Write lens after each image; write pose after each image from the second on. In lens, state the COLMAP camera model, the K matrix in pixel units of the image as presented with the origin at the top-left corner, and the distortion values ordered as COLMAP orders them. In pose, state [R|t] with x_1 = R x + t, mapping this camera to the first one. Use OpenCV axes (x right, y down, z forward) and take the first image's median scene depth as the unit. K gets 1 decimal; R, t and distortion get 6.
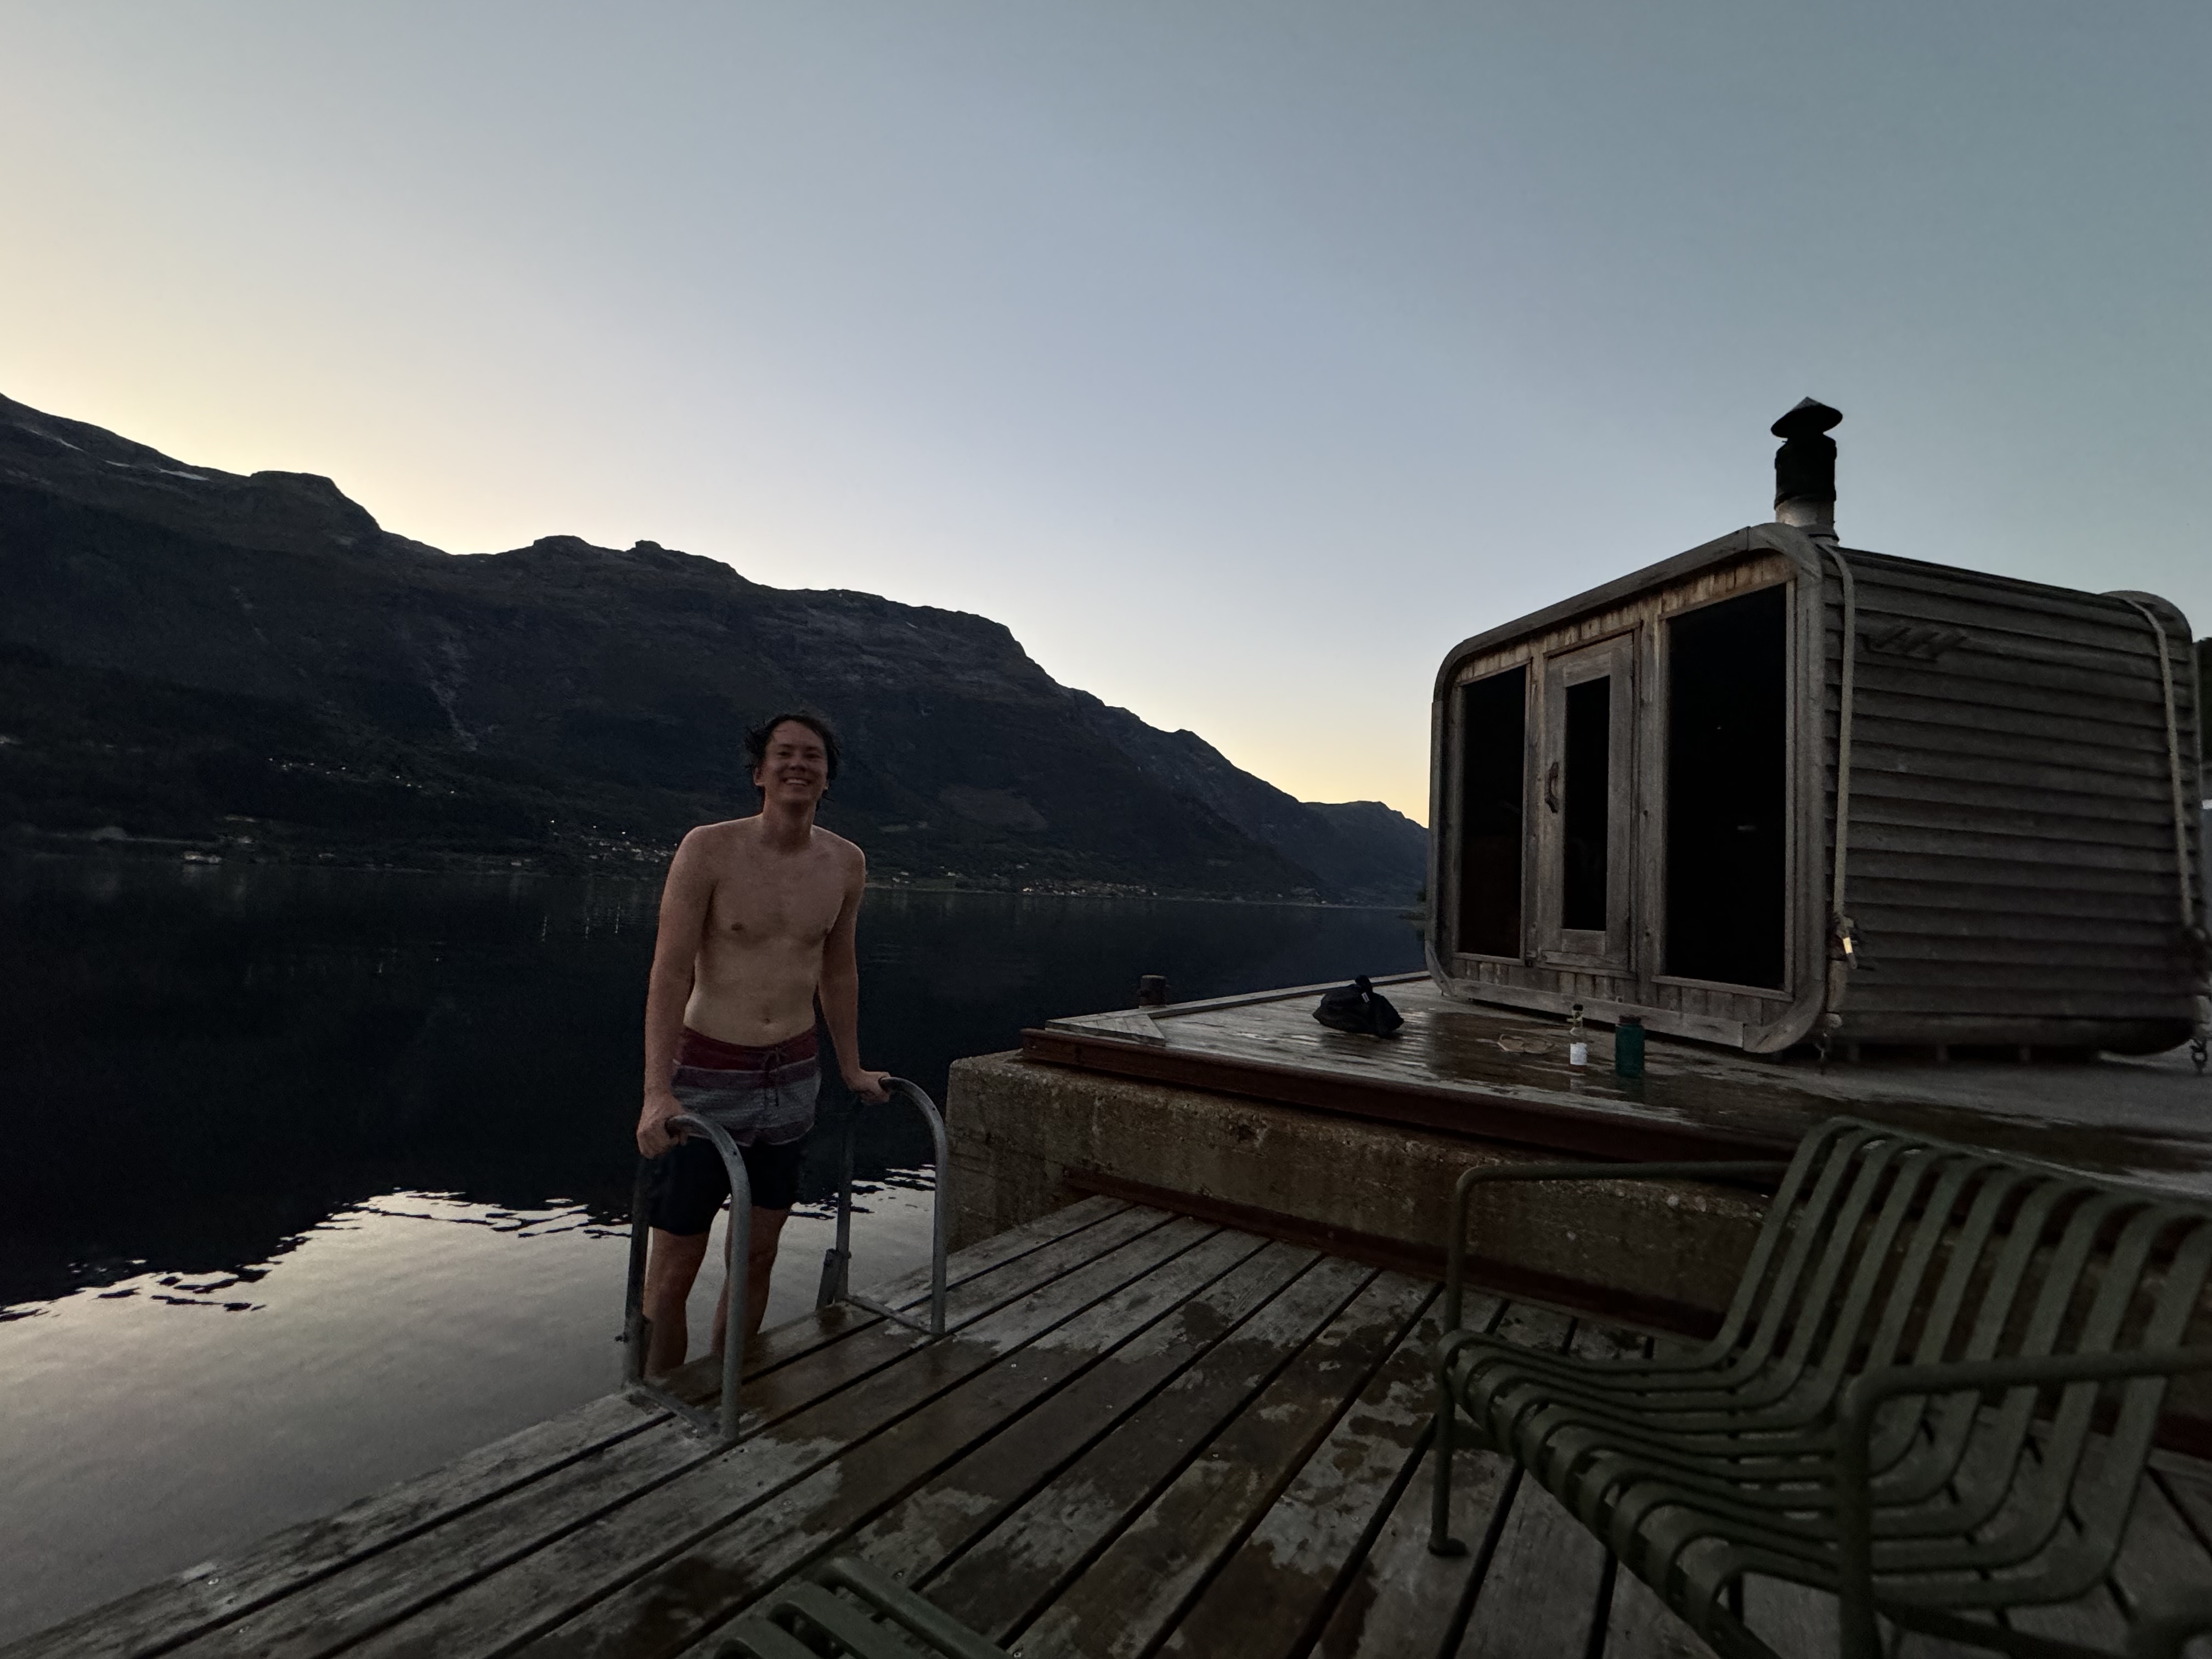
lens RADIAL K [[959.1, 0, 1106.0], [0, 959.1, 829.5], [0, 0, 1]] dist [-0.003242, -0.000237]
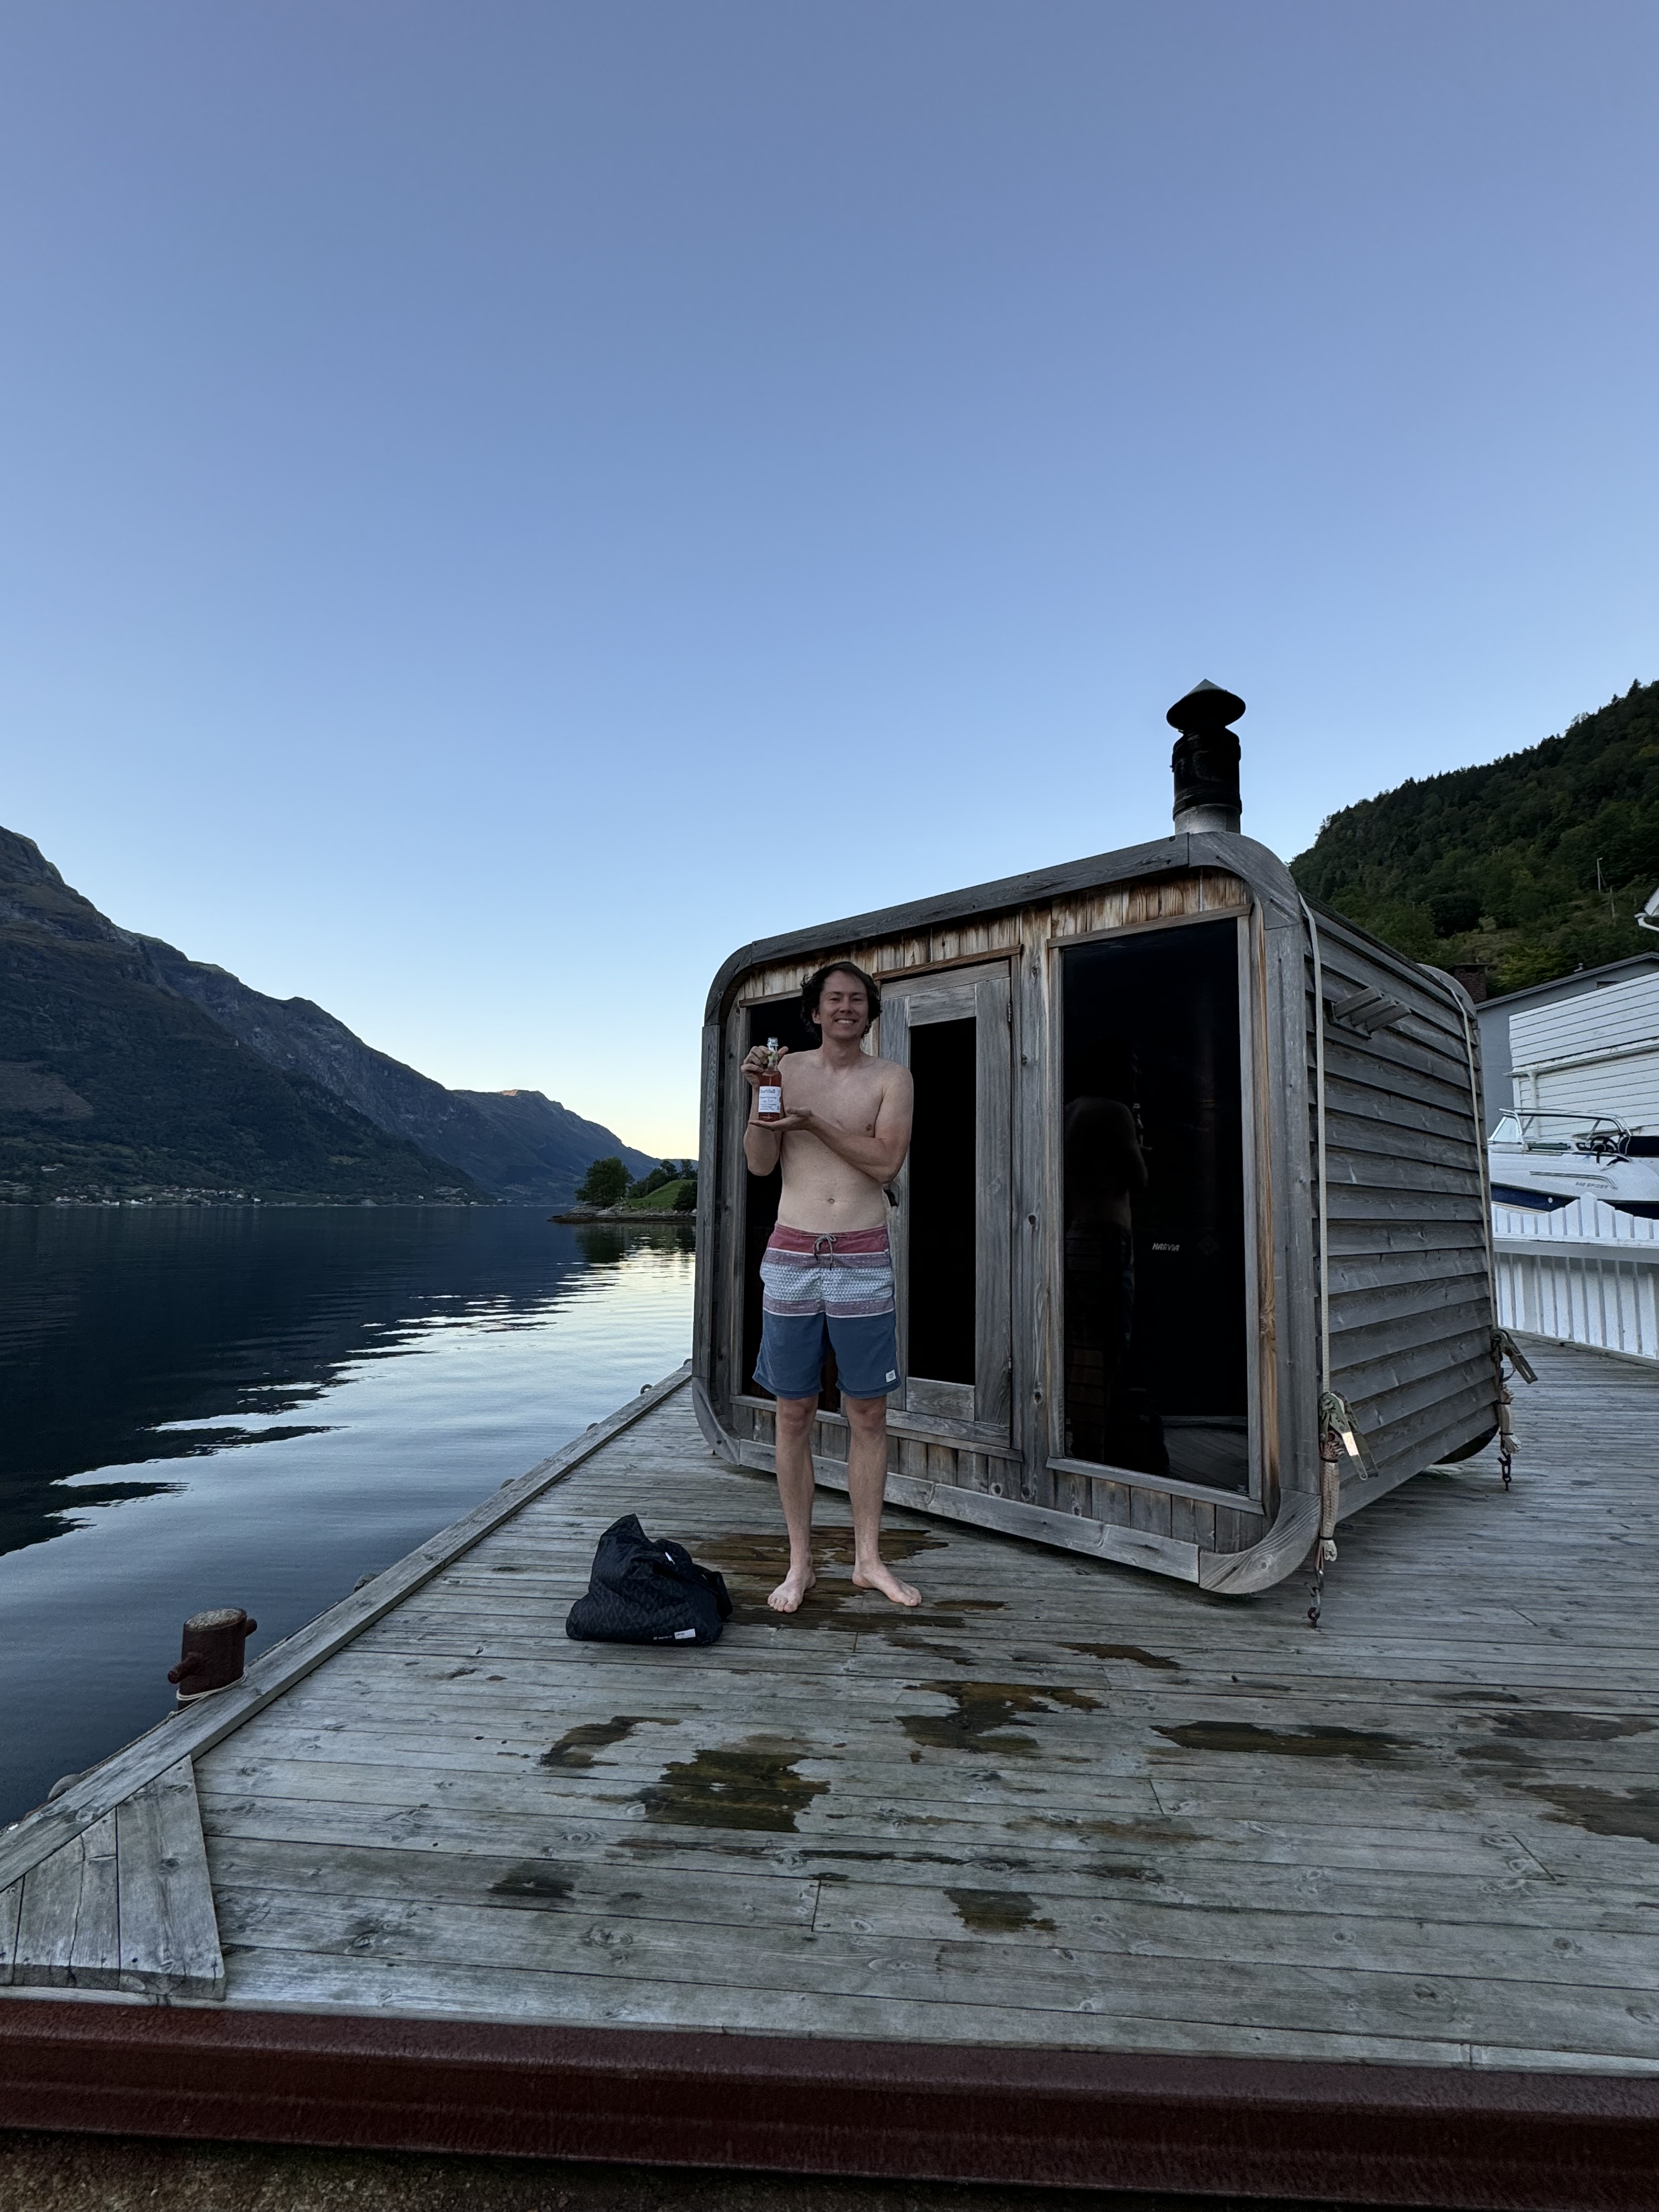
lens RADIAL K [[1050.1, 0, 829.5], [0, 1050.1, 1106.0], [0, 0, 1]] dist [0.001261, 0.000131]
pose [[0.852765, 0.015586, 0.522061, 0.033359], [-0.007894, 0.999825, -0.016955, -0.084940], [-0.522234, 0.010338, 0.852739, 0.415005]]
